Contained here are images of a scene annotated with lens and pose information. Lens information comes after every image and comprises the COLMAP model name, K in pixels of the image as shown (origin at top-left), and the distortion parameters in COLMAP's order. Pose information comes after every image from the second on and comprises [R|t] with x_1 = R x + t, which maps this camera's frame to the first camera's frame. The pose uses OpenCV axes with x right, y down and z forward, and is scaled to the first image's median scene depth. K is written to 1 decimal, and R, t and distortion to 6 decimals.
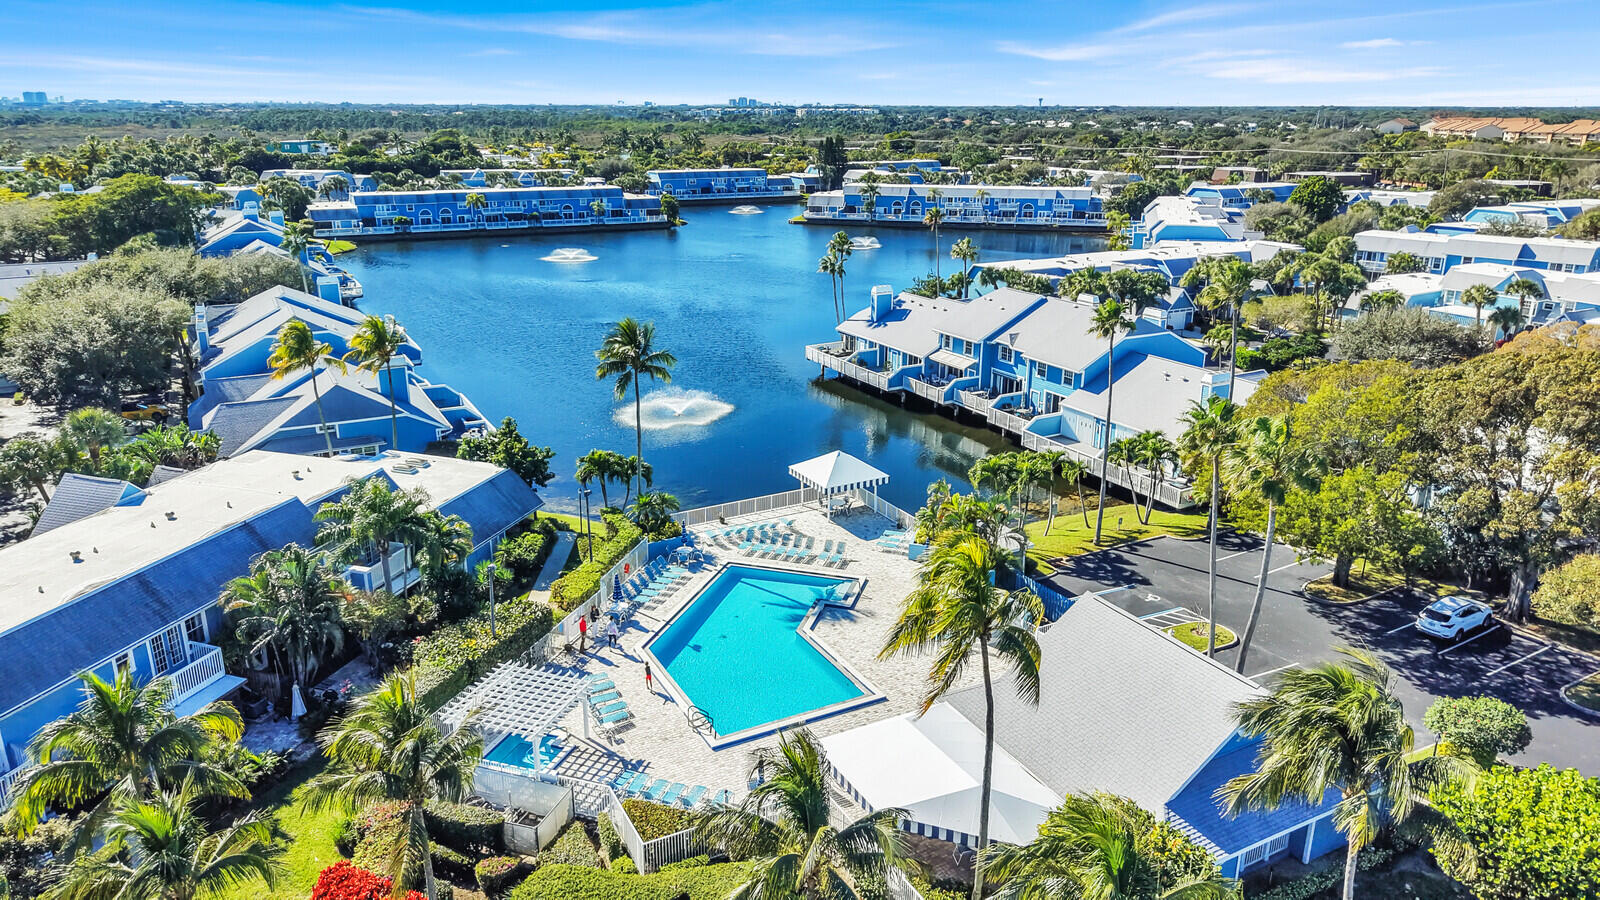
lens RADIAL K [[1065.7, 0, 793.8], [0, 1065.7, 449.1], [0, 0, 1]] dist [0.028287, -0.039252]
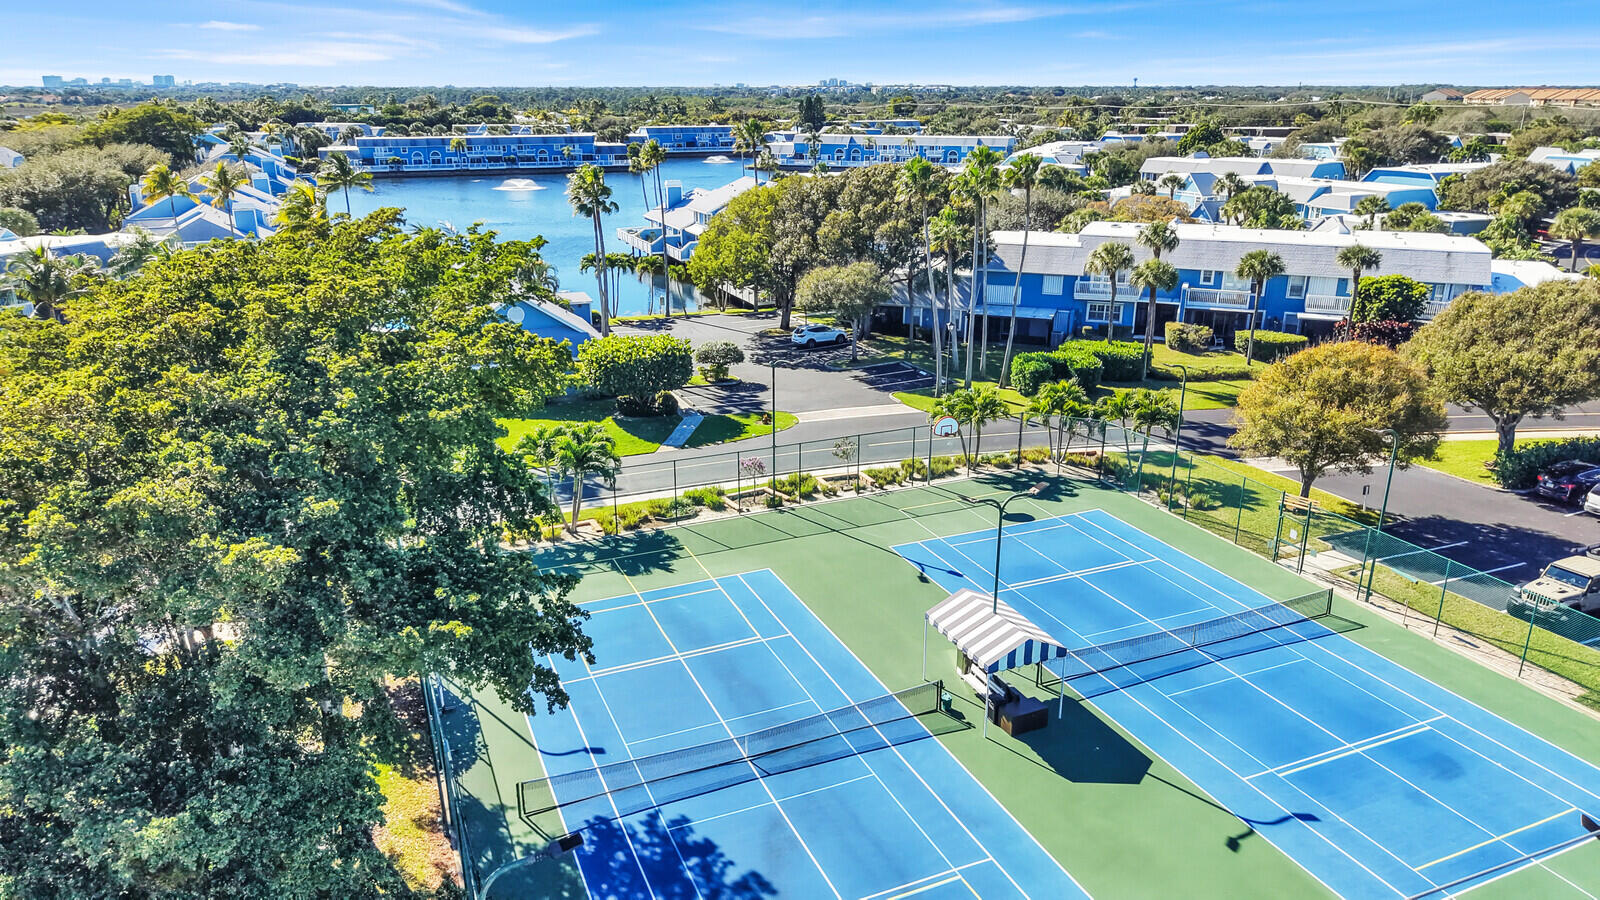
lens RADIAL K [[1065.7, 0, 795.9], [0, 1065.7, 454.4], [0, 0, 1]] dist [0.028287, -0.039252]
pose [[0.996219, 0.025045, -0.083190, 0.178207], [-0.023432, 0.999519, 0.020312, 0.074918], [0.083659, -0.018286, 0.996327, -0.137276]]
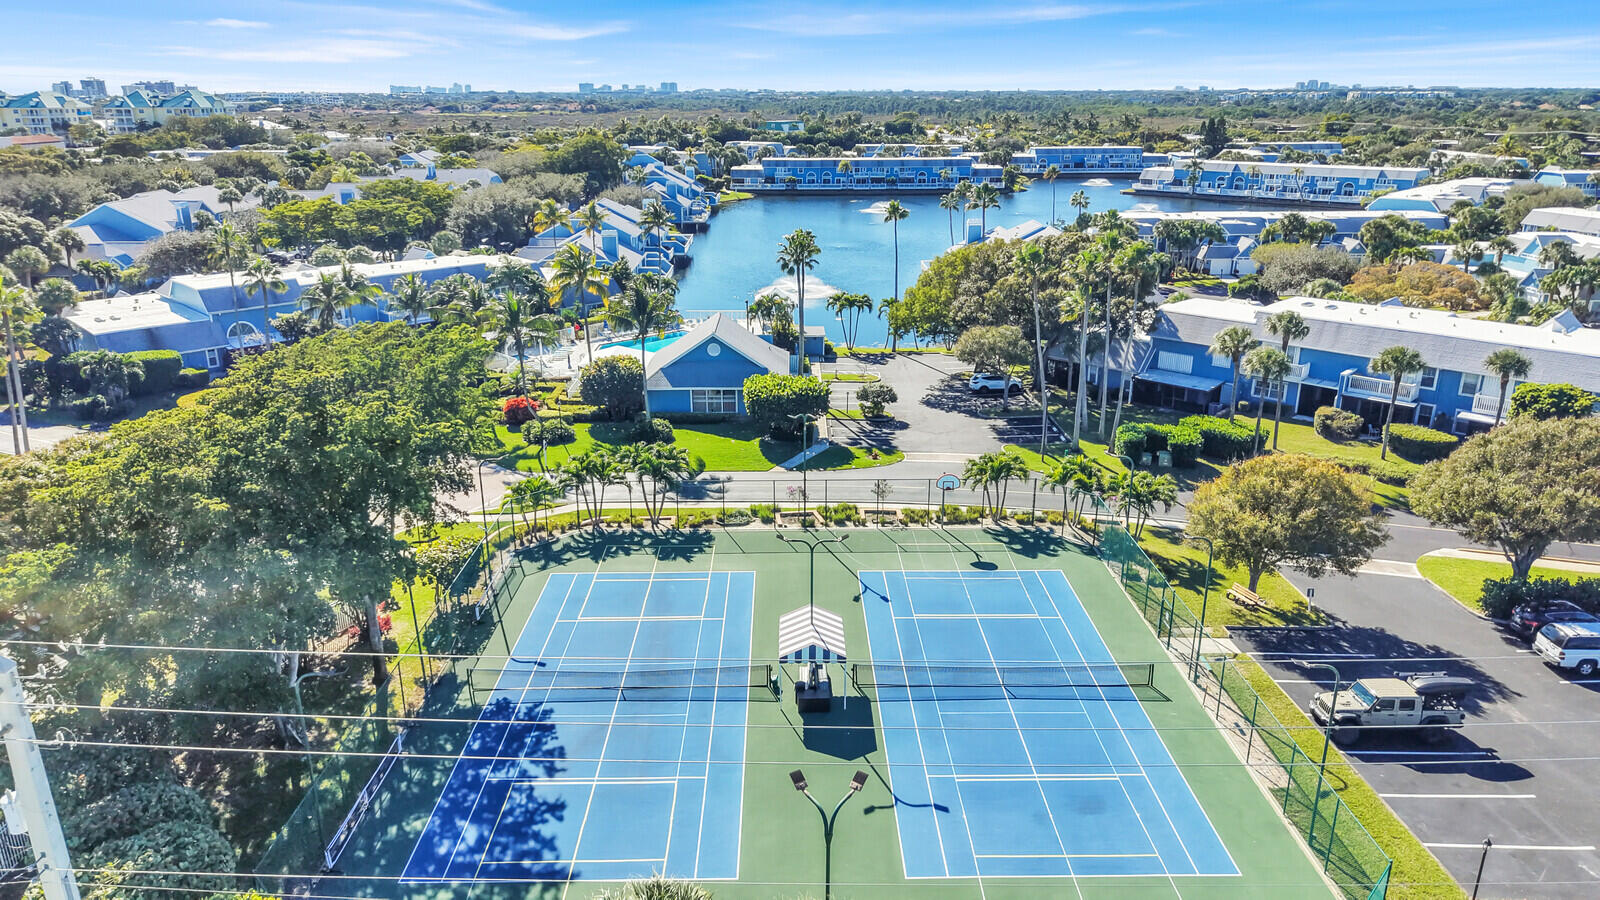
lens RADIAL K [[1065.7, 0, 794.2], [0, 1065.7, 451.2], [0, 0, 1]] dist [0.028287, -0.039252]
pose [[0.883075, 0.143431, -0.446774, 0.277642], [-0.137211, 0.989452, 0.046446, 0.057672], [0.448723, 0.020287, 0.893441, -0.171448]]
